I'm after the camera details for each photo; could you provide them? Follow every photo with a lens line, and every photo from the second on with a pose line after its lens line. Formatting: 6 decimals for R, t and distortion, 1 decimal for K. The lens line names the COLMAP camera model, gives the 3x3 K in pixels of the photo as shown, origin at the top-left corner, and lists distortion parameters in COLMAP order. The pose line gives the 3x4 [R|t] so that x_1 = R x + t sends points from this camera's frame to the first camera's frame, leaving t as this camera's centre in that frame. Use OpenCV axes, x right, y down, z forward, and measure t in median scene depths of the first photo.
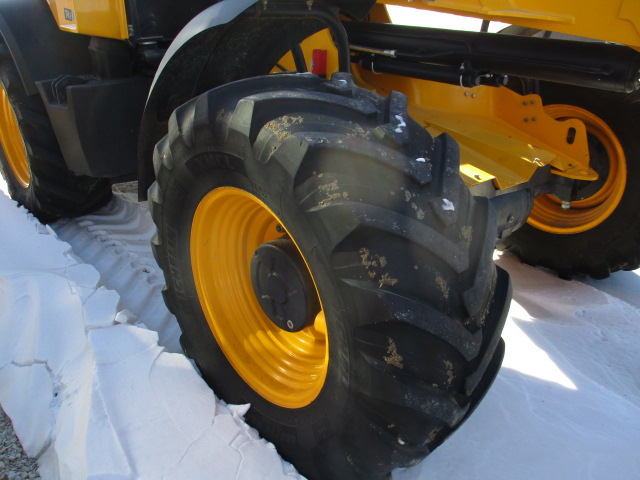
lens RADIAL K [[536.2, 0, 323.0], [0, 536.2, 236.4], [0, 0, 1]] dist [-0.036718, -0.003080]
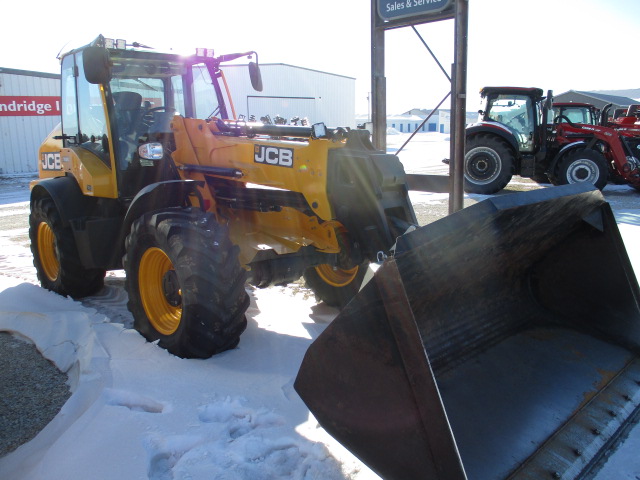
lens RADIAL K [[575.0, 0, 328.7], [0, 575.0, 240.5], [0, 0, 1]] dist [-0.009853, 0.001886]
pose [[0.999074, -0.040781, 0.013701, 0.568399], [0.042958, 0.962842, -0.266628, 0.570844], [-0.002319, 0.266970, 0.963702, -1.517766]]
